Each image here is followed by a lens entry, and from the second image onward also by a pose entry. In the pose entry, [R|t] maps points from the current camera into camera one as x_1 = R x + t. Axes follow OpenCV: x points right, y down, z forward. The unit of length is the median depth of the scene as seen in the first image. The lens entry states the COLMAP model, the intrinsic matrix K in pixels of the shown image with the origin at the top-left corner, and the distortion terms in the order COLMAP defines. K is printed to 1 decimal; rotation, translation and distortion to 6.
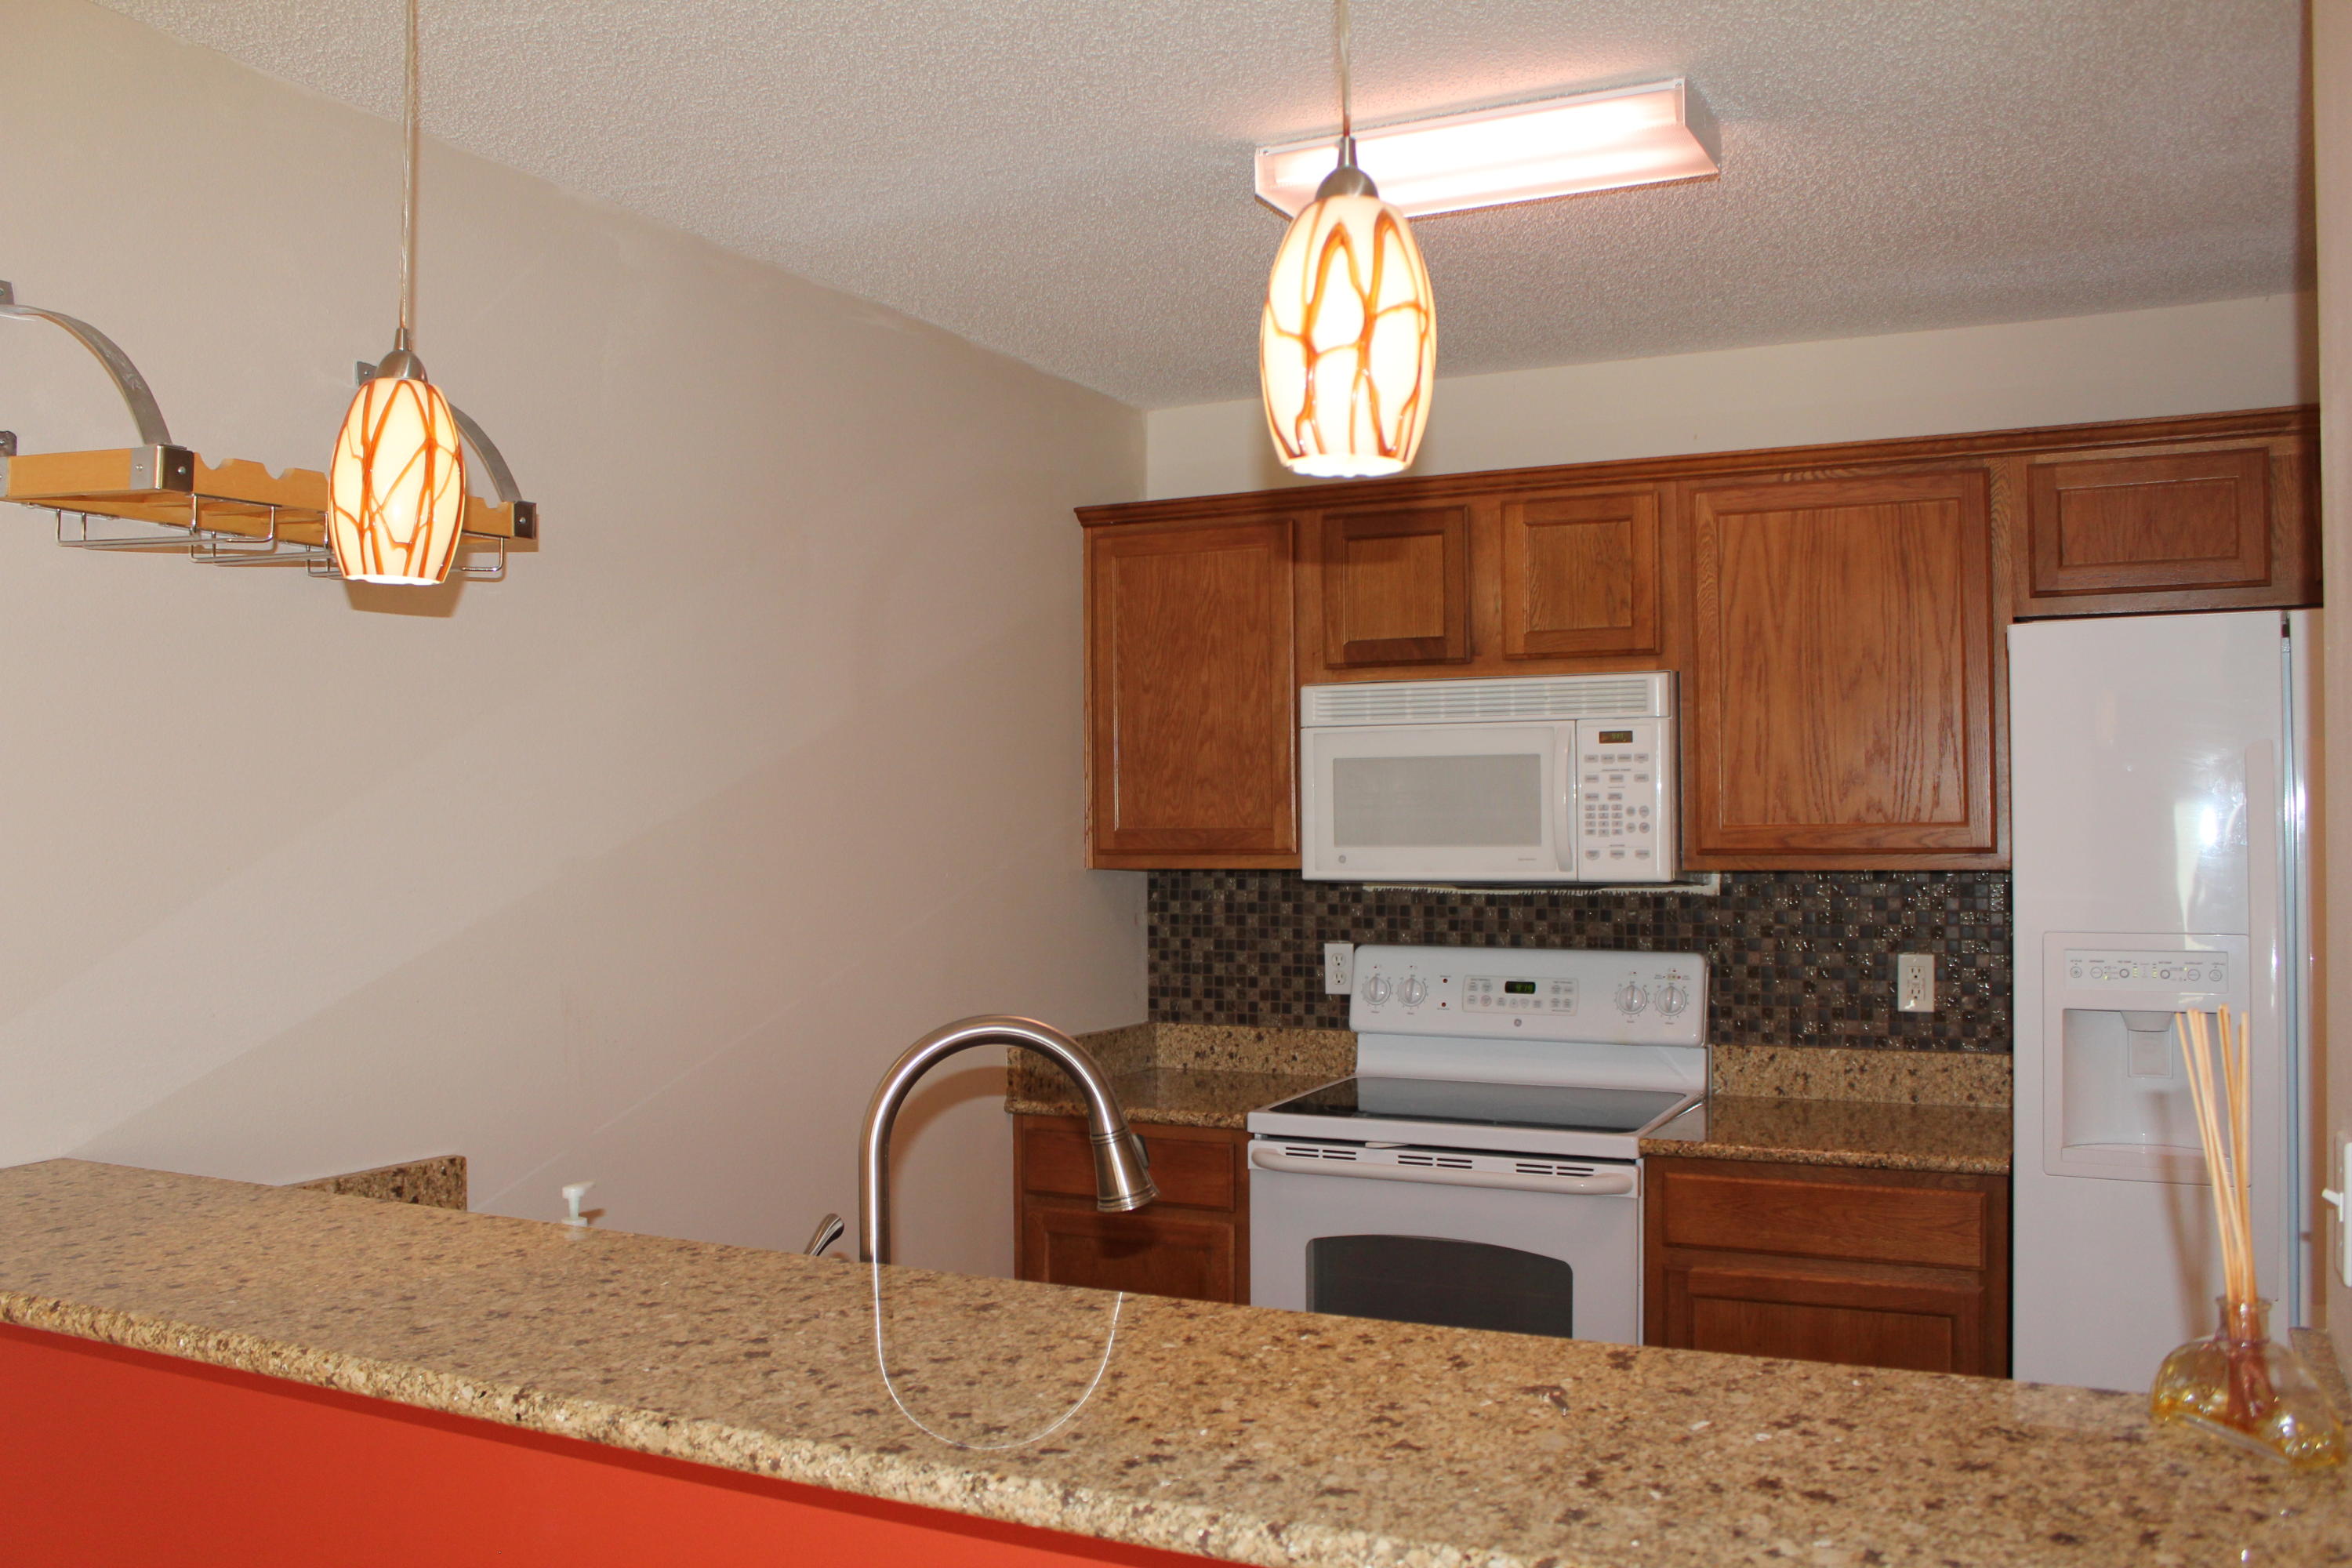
lens RADIAL K [[1991.6, 0, 1166.5], [0, 1991.6, 804.6], [0, 0, 1]] dist [-0.106857, 0.036217]
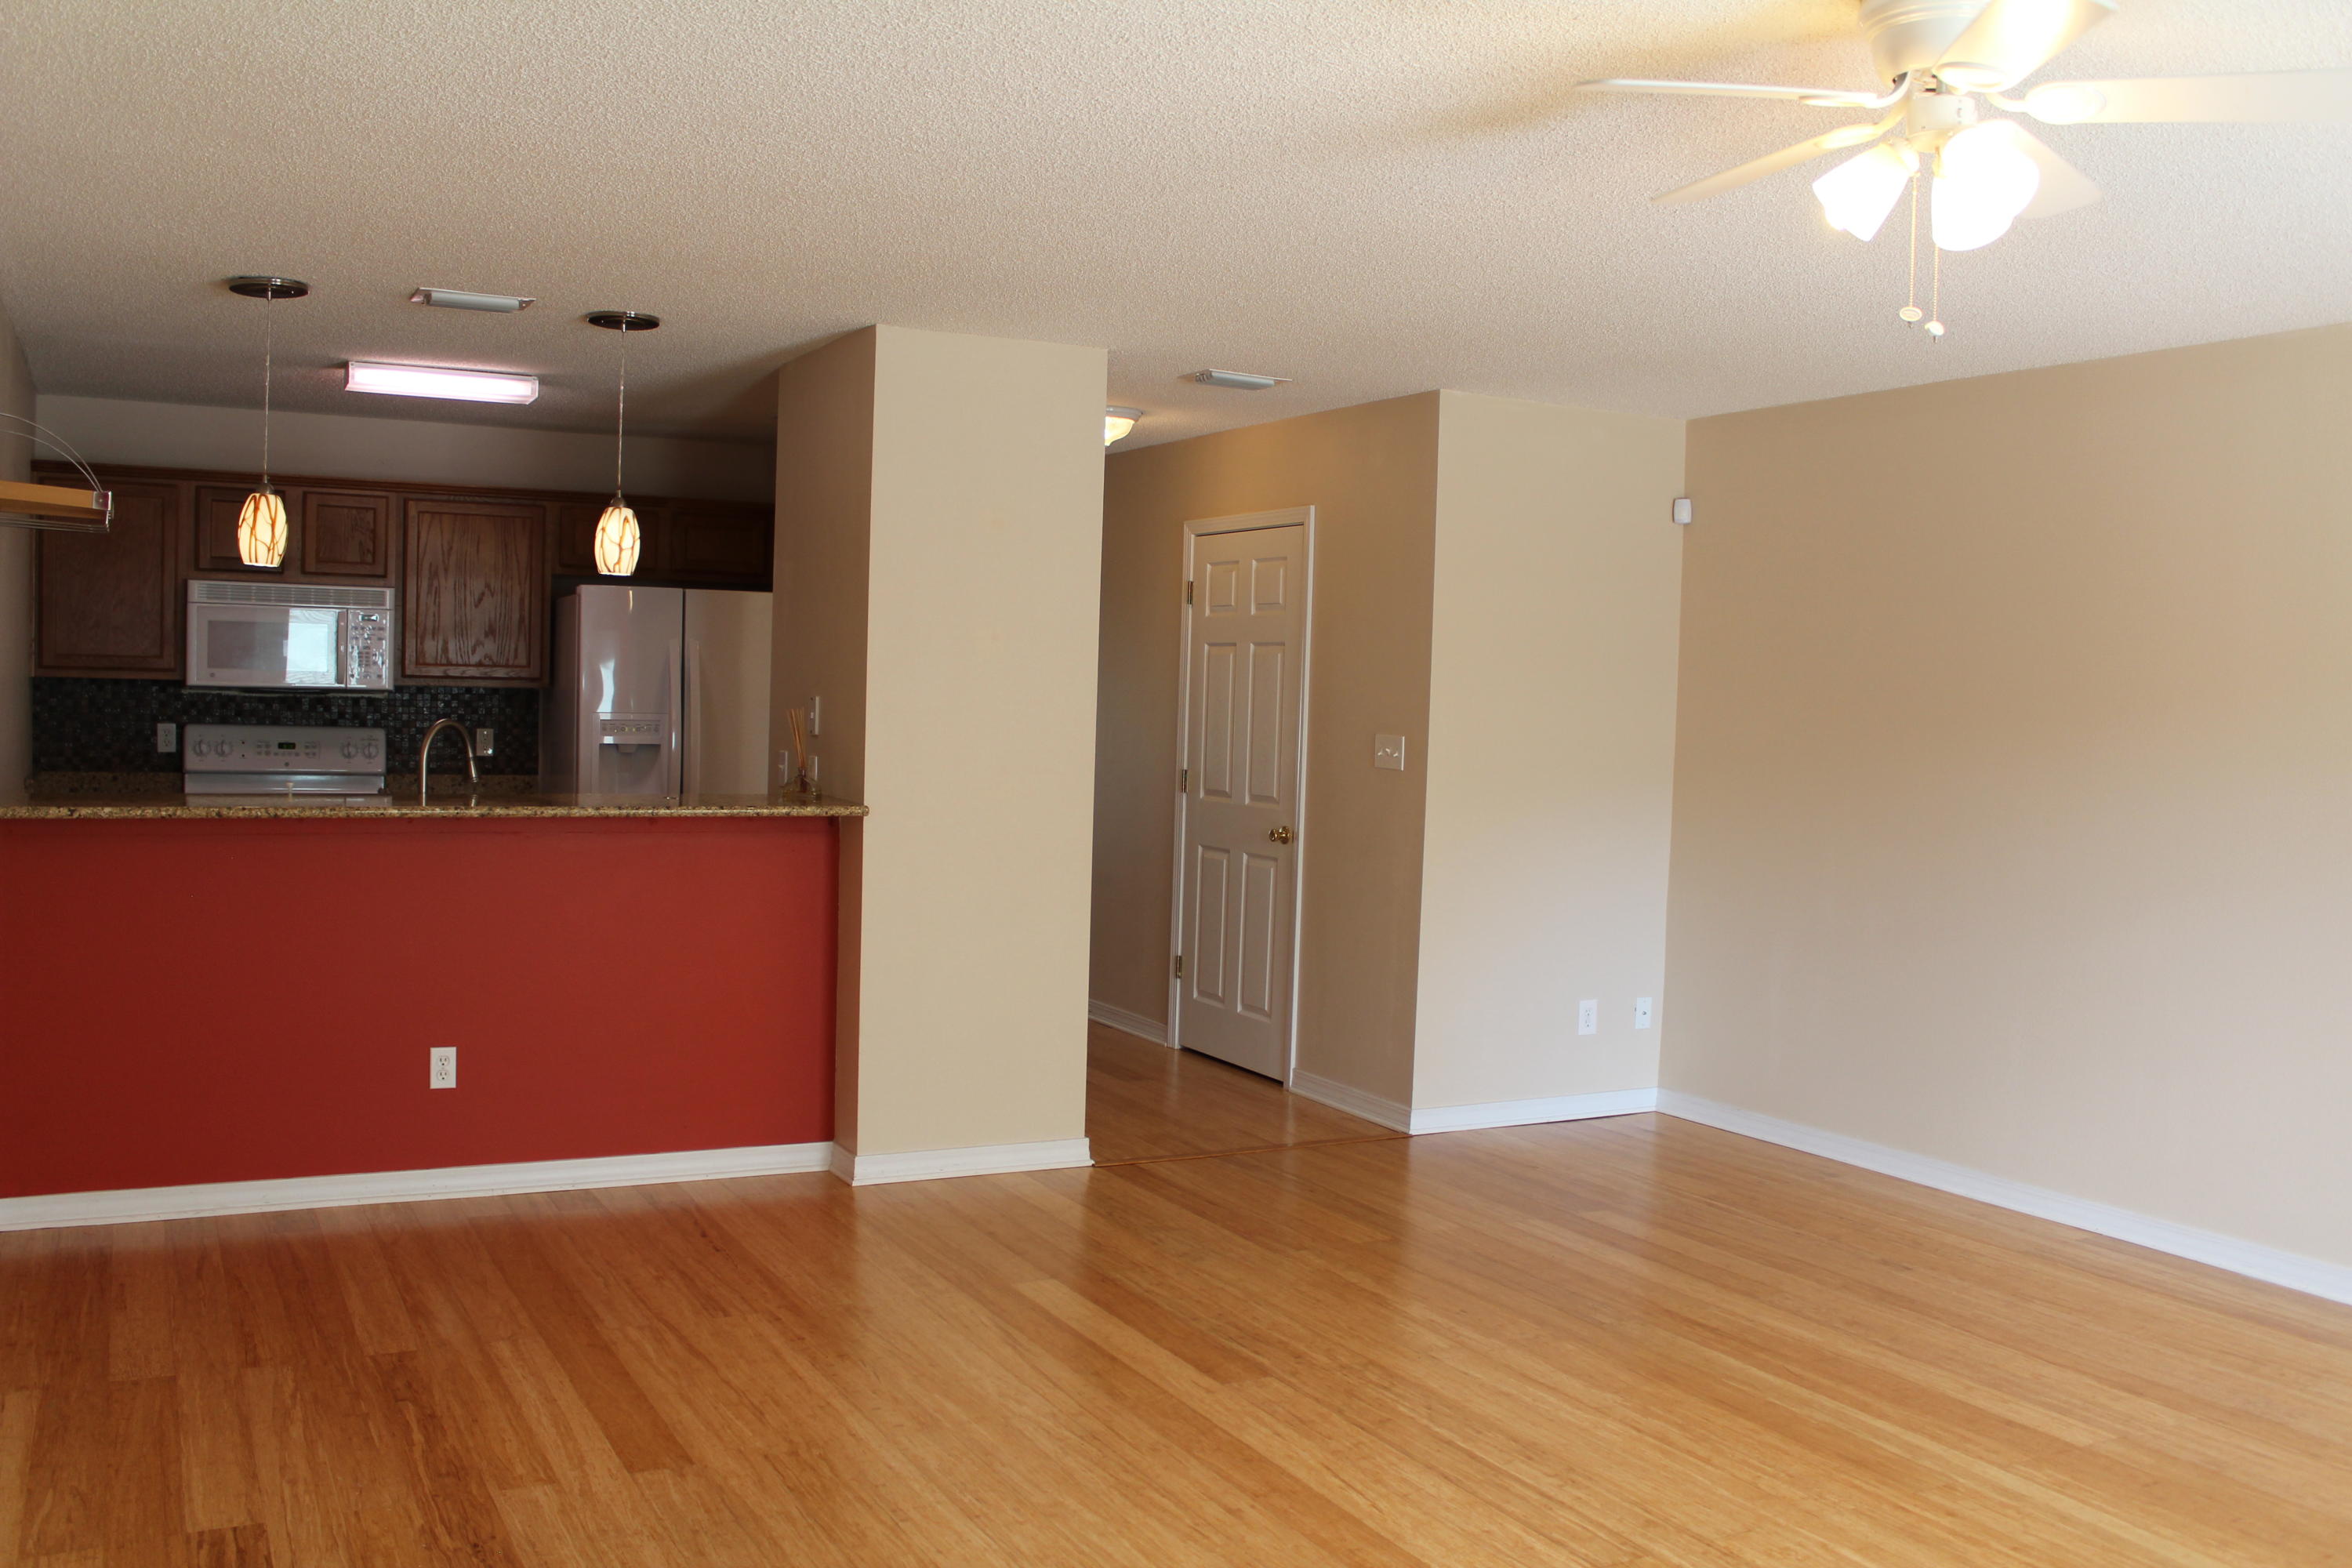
lens RADIAL K [[1991.6, 0, 1175.9], [0, 1991.6, 788.6], [0, 0, 1]] dist [-0.106857, 0.036217]
pose [[0.590141, -0.014990, 0.807161, -0.817359], [-0.042029, 0.997901, 0.049261, 0.005901], [-0.806205, -0.062996, 0.588273, -0.773431]]
